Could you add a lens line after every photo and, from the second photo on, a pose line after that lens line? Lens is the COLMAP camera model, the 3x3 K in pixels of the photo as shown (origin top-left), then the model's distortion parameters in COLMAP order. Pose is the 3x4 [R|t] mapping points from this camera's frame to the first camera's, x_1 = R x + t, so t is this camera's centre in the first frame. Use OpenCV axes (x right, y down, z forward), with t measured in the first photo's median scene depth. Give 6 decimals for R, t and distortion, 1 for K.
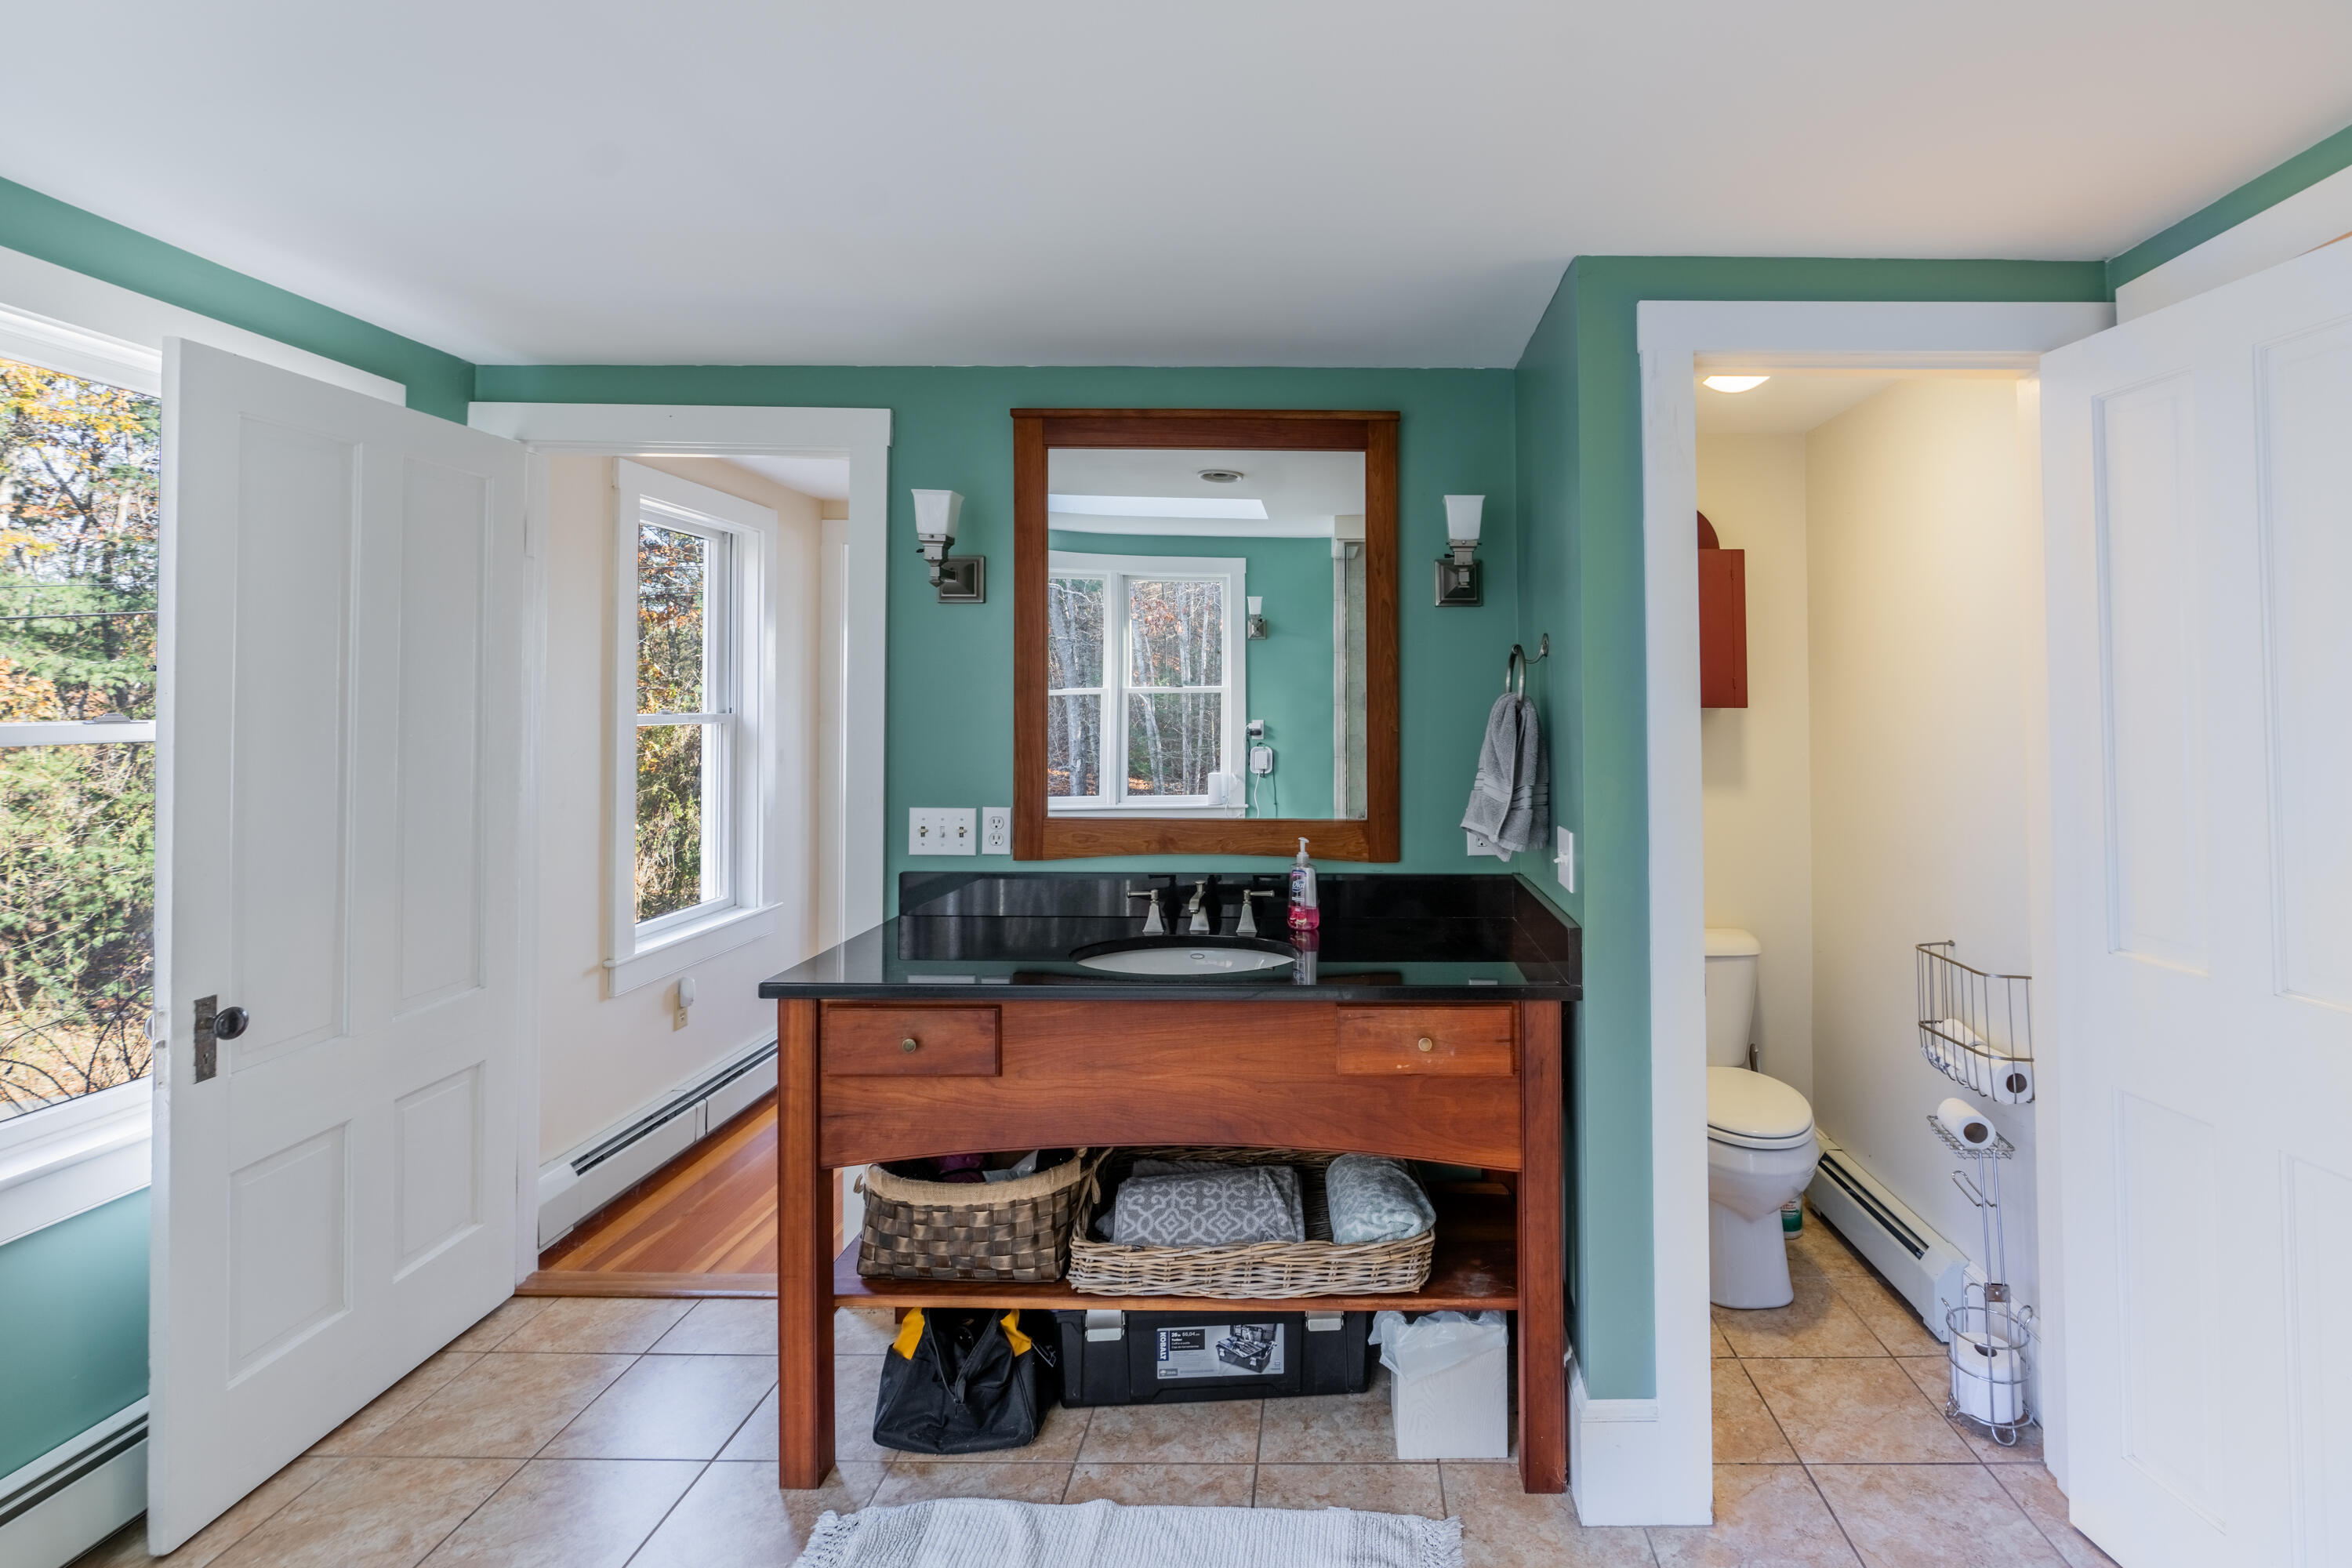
lens RADIAL K [[1085.5, 0, 1354.9], [0, 1085.5, 677.9], [0, 0, 1]] dist [-0.011697, -0.000332]
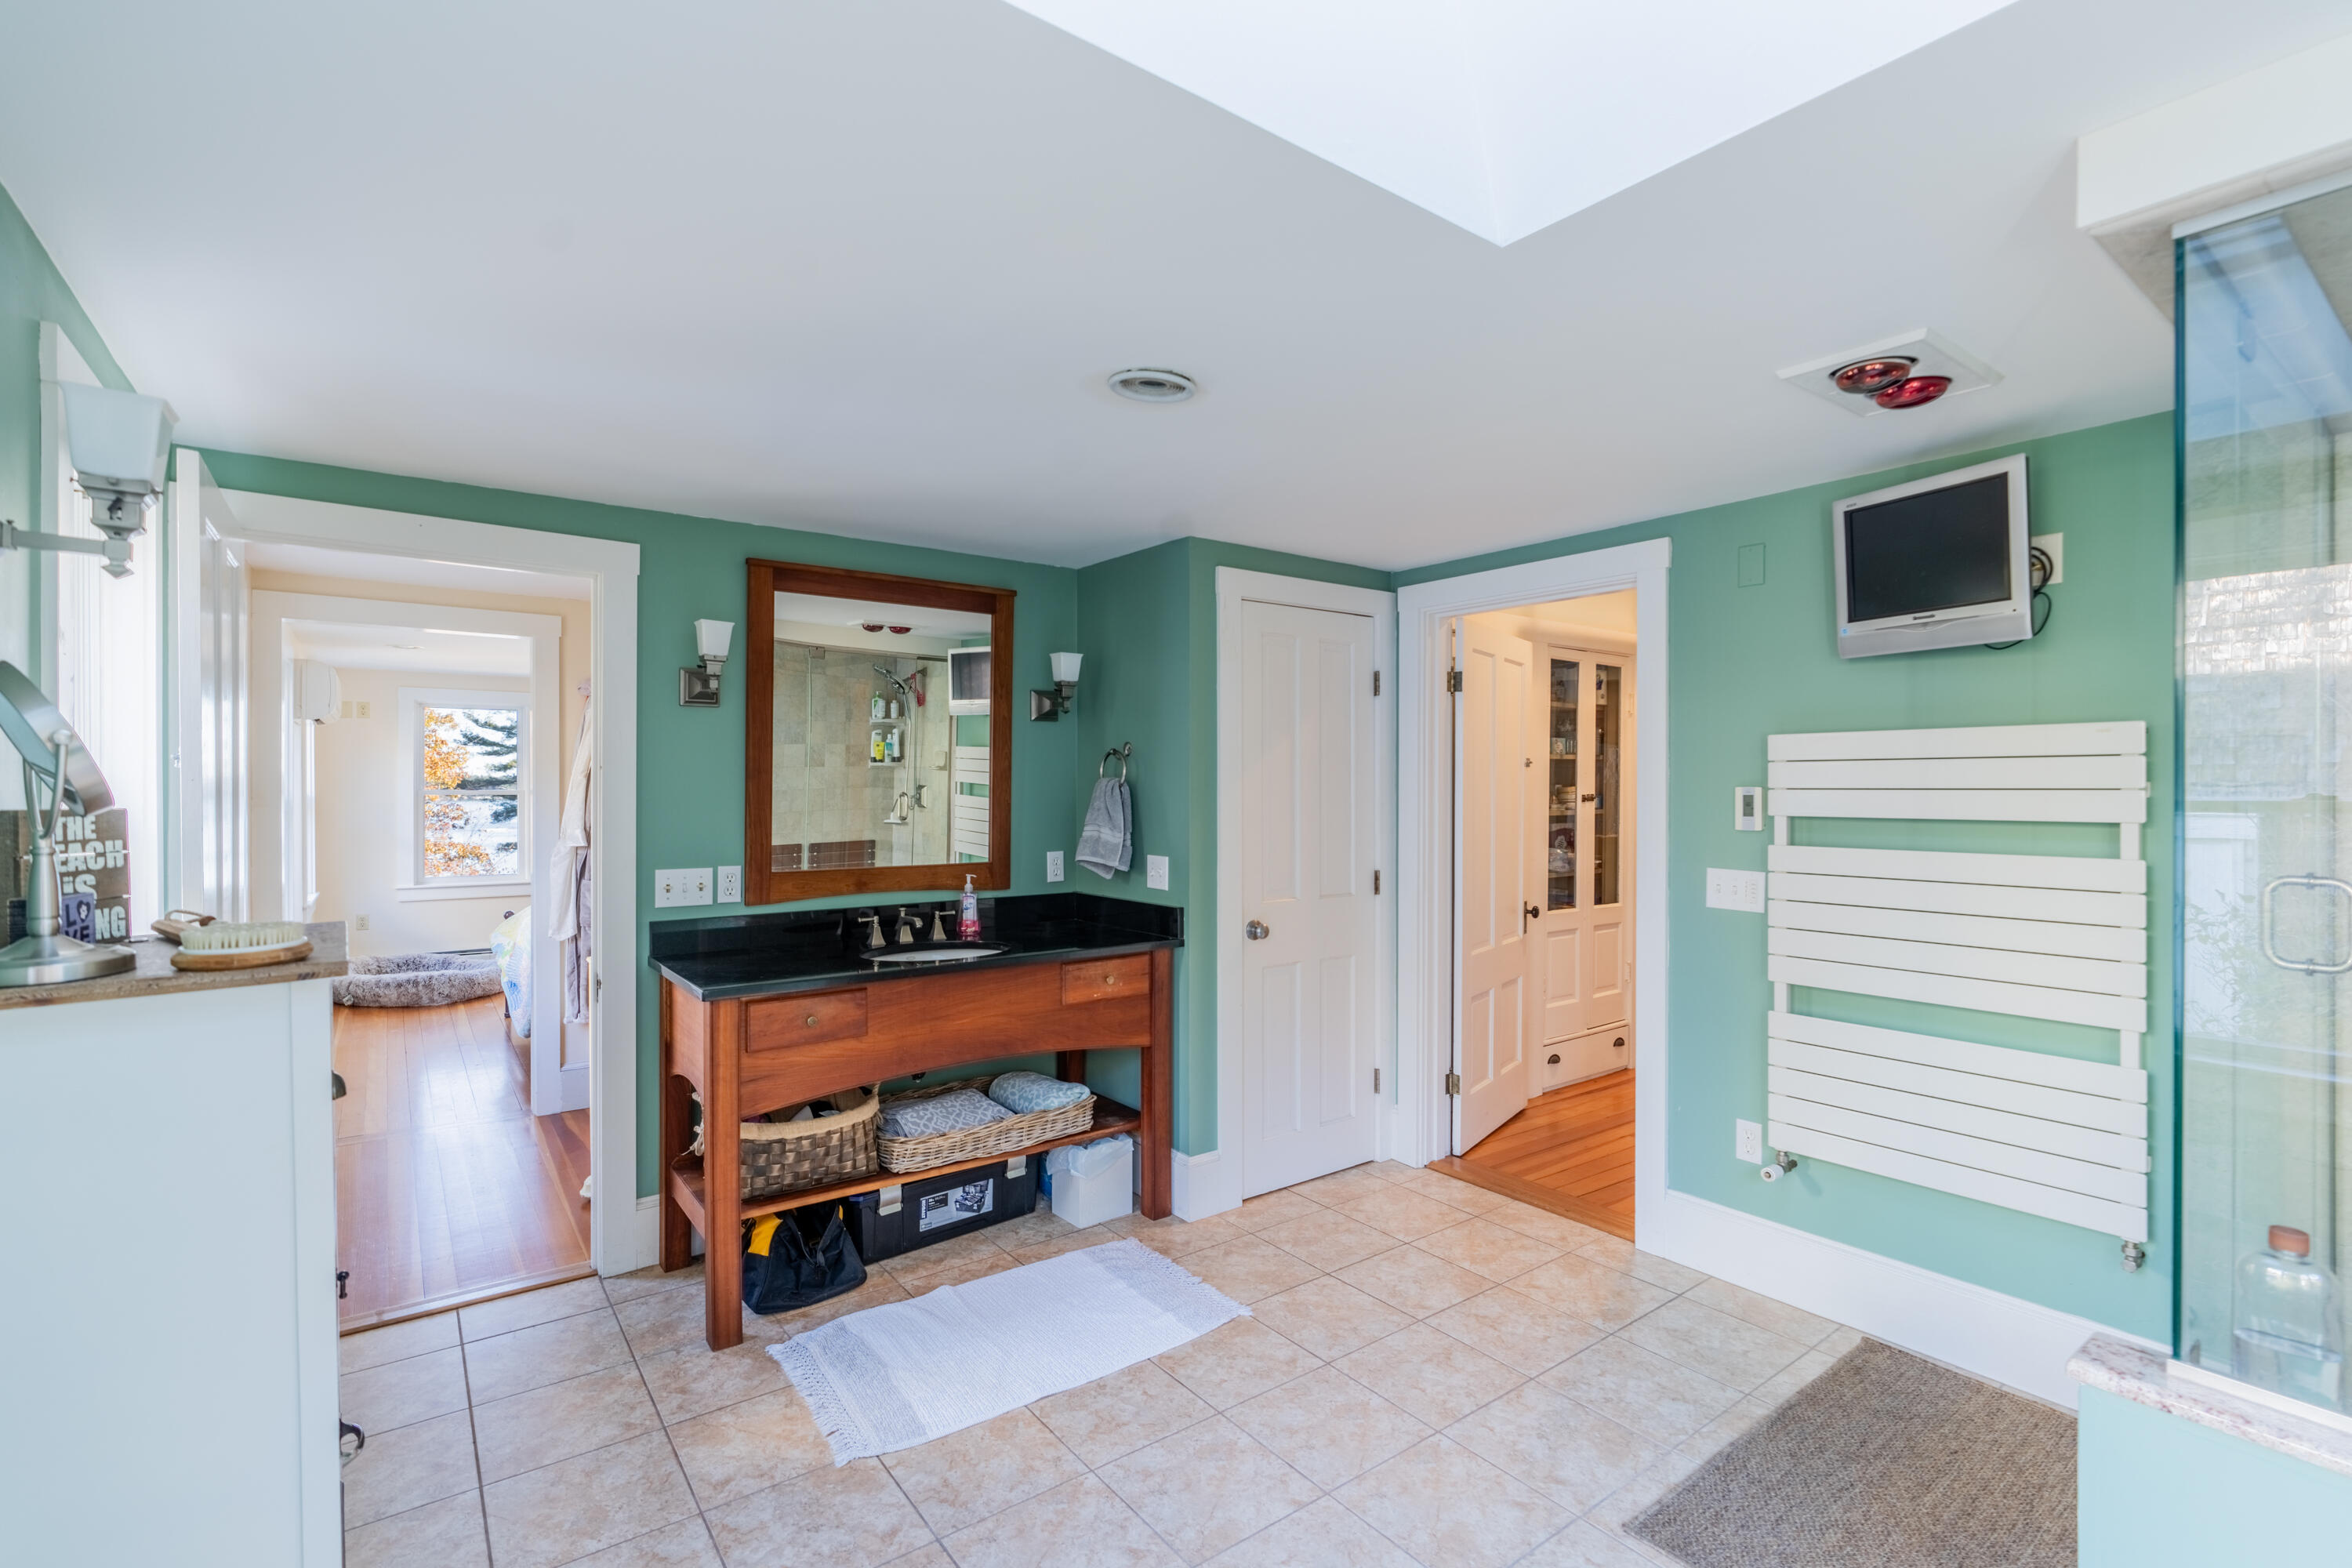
lens RADIAL K [[1085.5, 0, 1153.5], [0, 1085.5, 786.9], [0, 0, 1]] dist [-0.011697, -0.000332]
pose [[0.808003, -0.004787, 0.589159, -0.812031], [-0.015549, 0.999445, 0.029446, -0.024896], [-0.588973, -0.032953, 0.807481, -0.400714]]
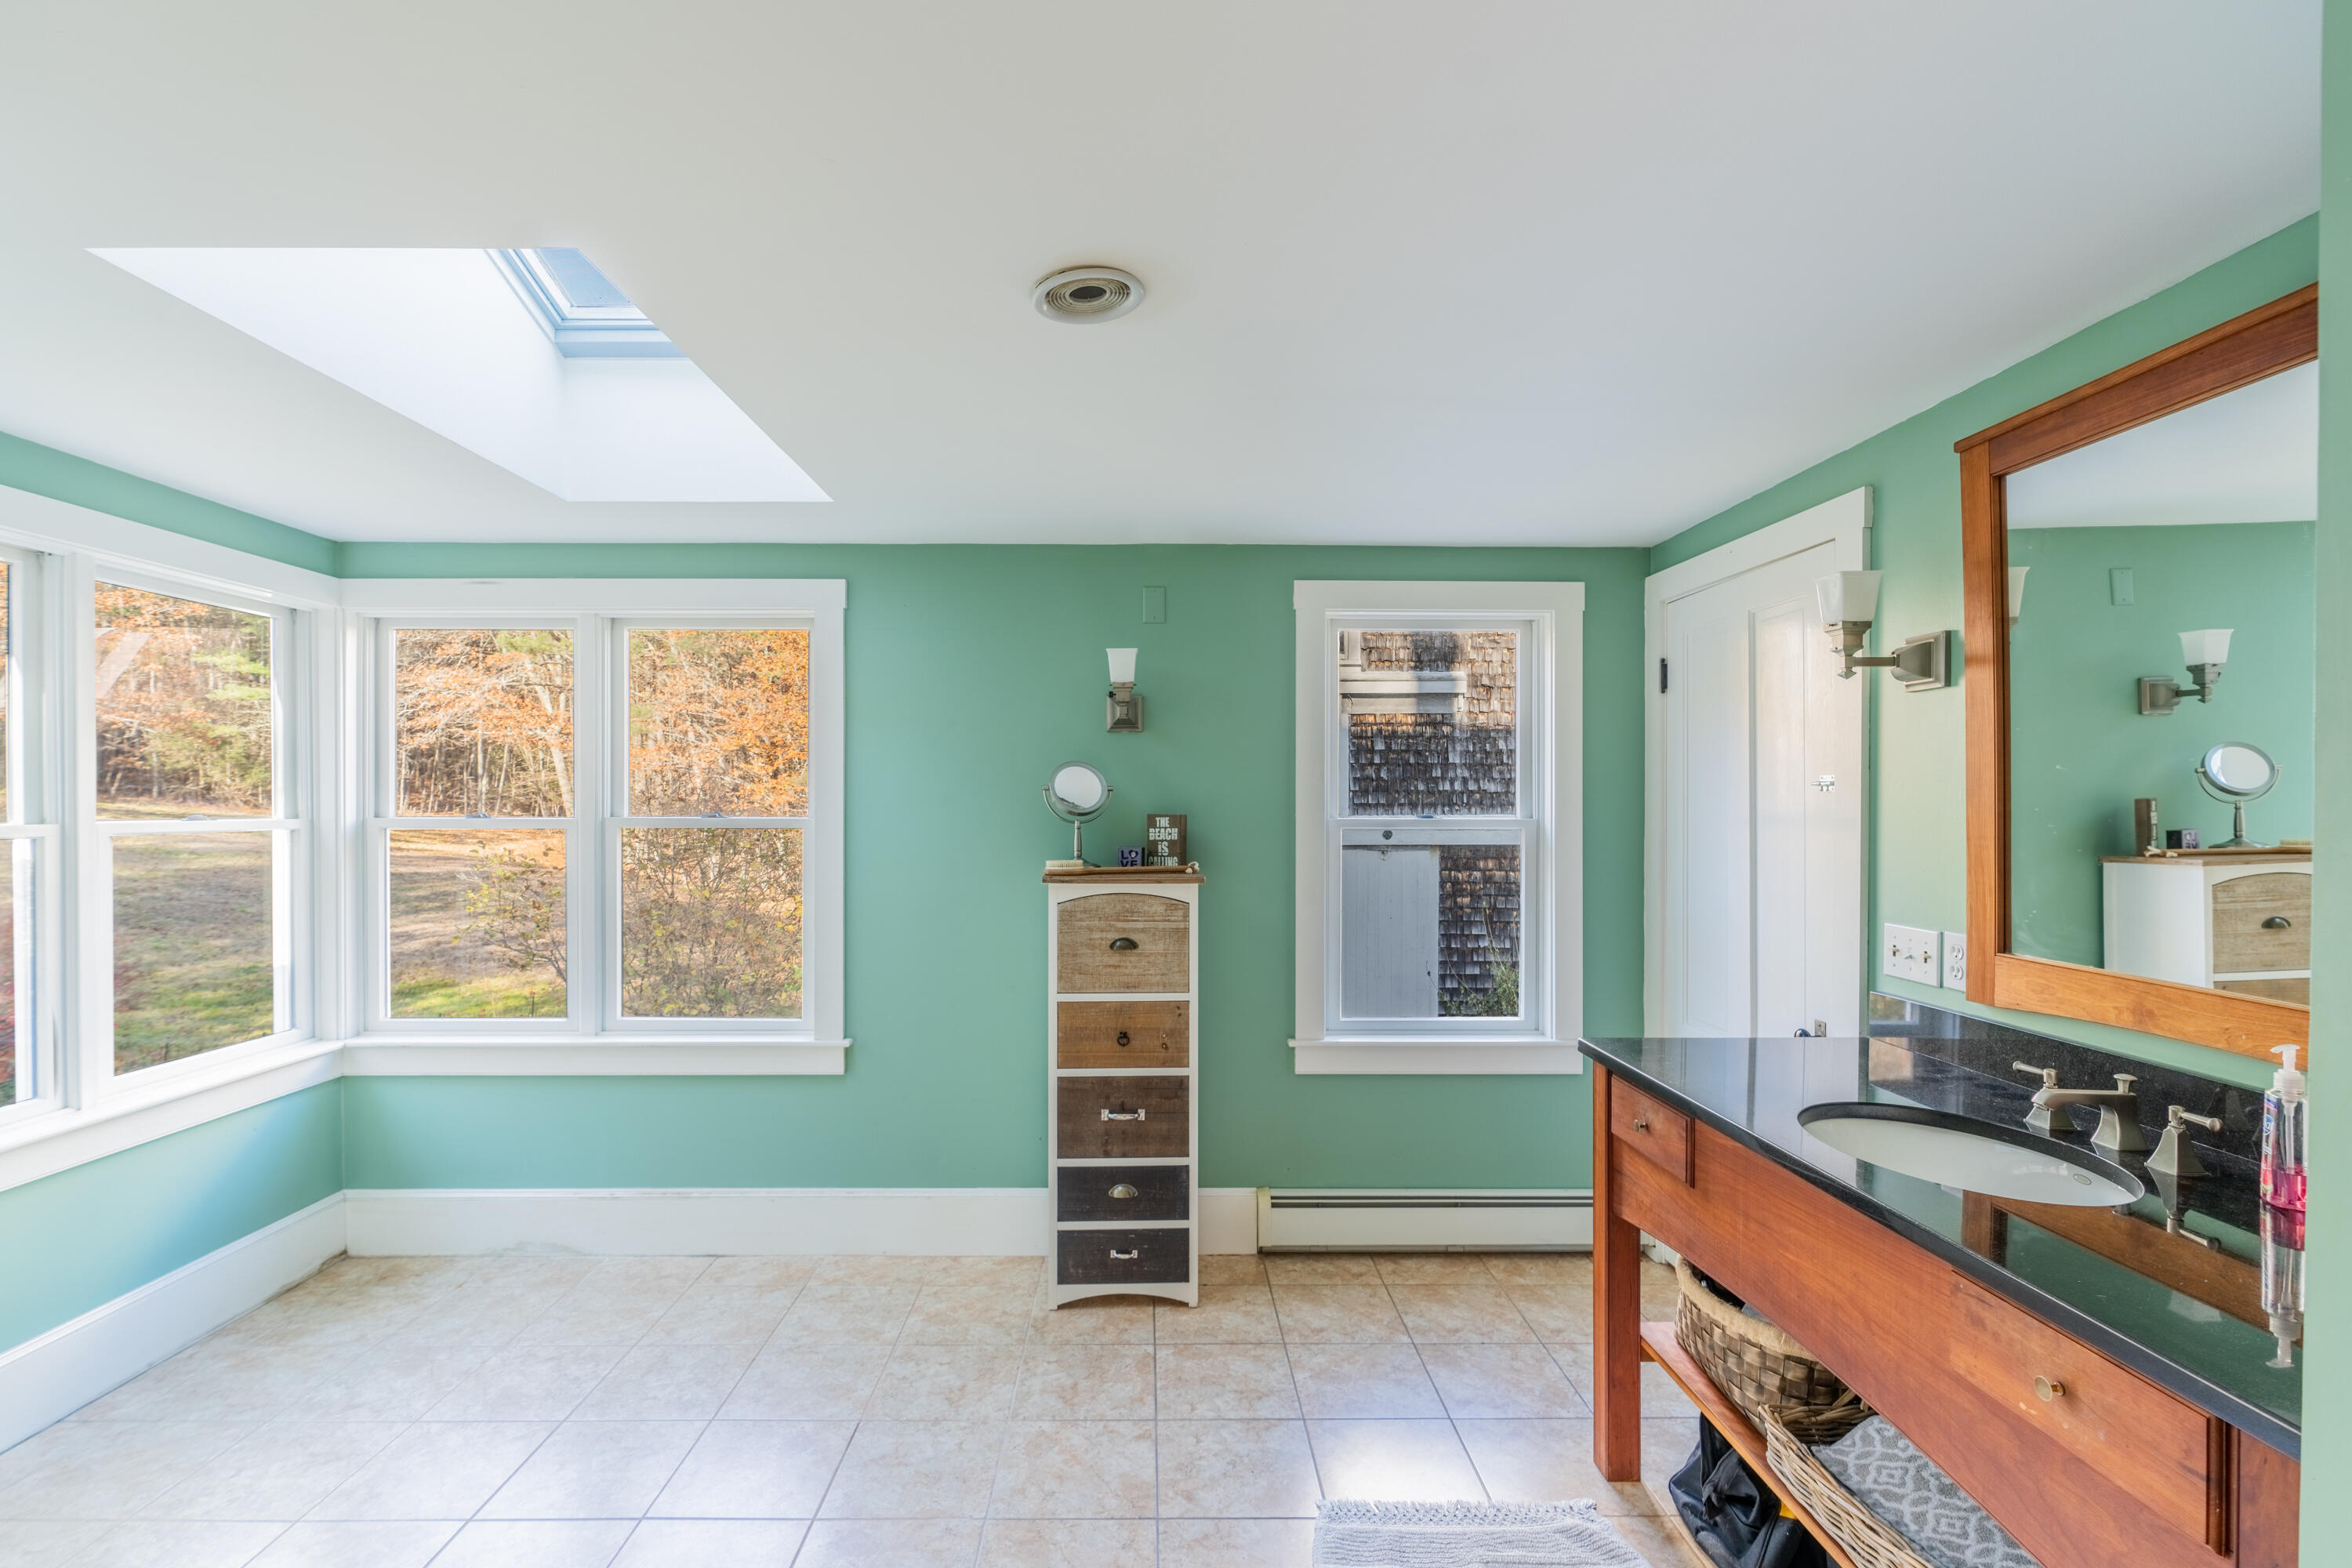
lens RADIAL K [[1085.5, 0, 1159.1], [0, 1085.5, 799.2], [0, 0, 1]] dist [-0.011697, -0.000332]
pose [[0.007802, 0.001137, -0.999969, 0.574247], [0.025464, 0.999675, 0.001336, 0.002804], [0.999645, -0.025473, 0.007771, 0.461014]]
